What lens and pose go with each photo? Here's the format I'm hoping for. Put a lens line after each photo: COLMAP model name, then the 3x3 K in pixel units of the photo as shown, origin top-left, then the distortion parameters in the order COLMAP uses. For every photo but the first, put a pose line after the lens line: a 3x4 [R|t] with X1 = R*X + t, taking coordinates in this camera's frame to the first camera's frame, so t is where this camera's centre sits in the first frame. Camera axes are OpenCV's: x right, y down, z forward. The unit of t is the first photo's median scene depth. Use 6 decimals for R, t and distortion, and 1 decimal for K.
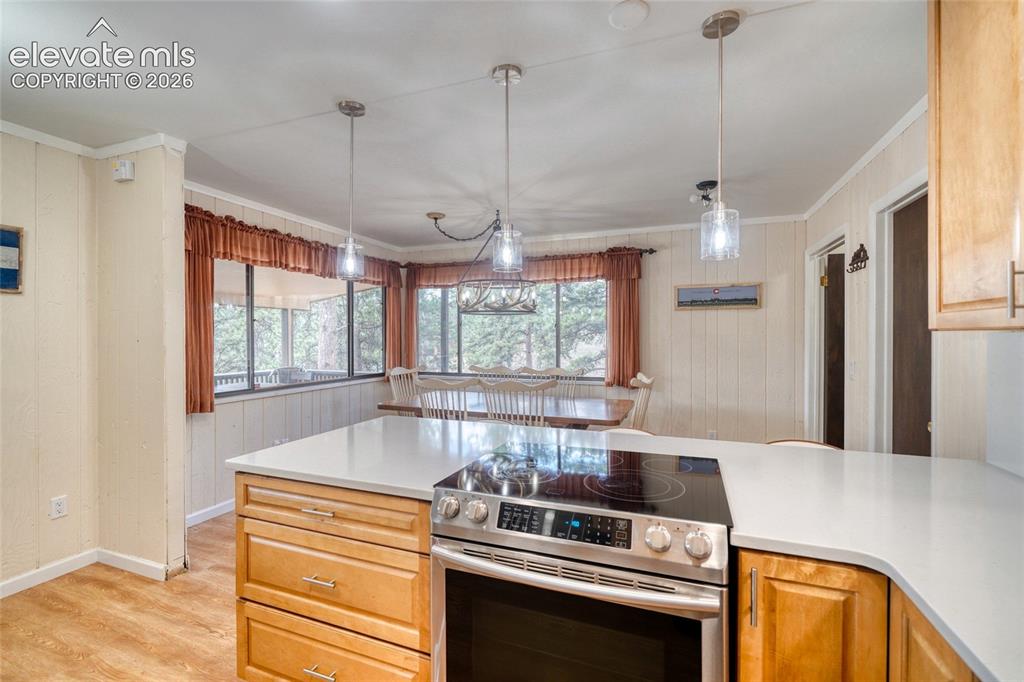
lens RADIAL K [[446.1, 0, 500.9], [0, 446.1, 340.4], [0, 0, 1]] dist [-0.002747, -0.000421]
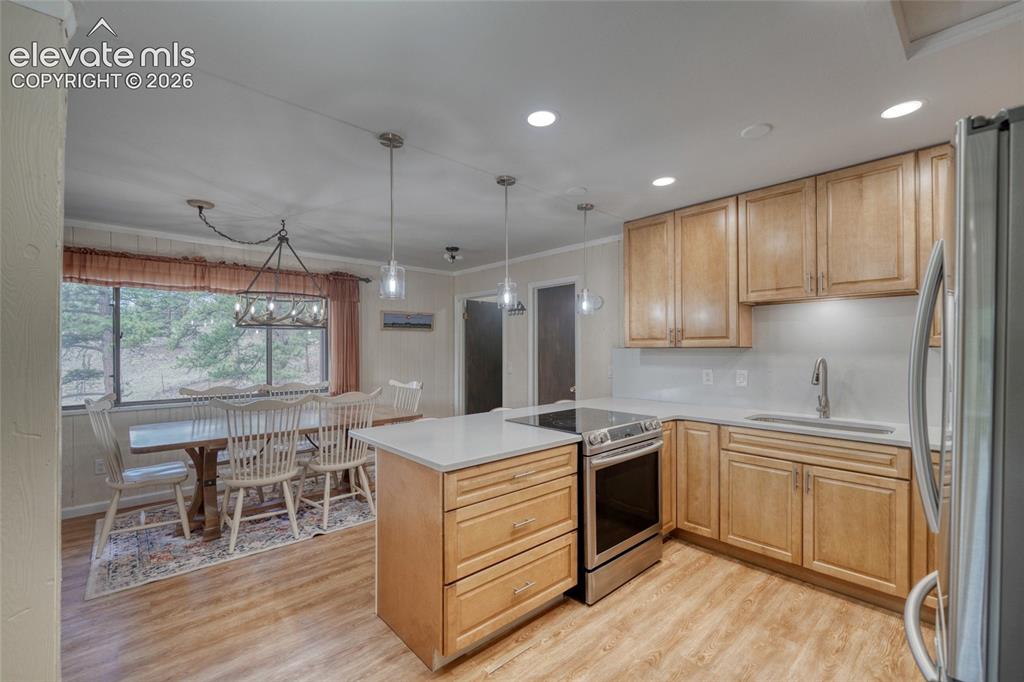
lens RADIAL K [[446.1, 0, 503.0], [0, 446.1, 346.6], [0, 0, 1]] dist [-0.002747, -0.000421]
pose [[0.447320, 0.001805, 0.894372, -0.622943], [0.013614, 0.999868, -0.008826, -0.005415], [-0.894270, 0.016124, 0.447237, 0.147092]]
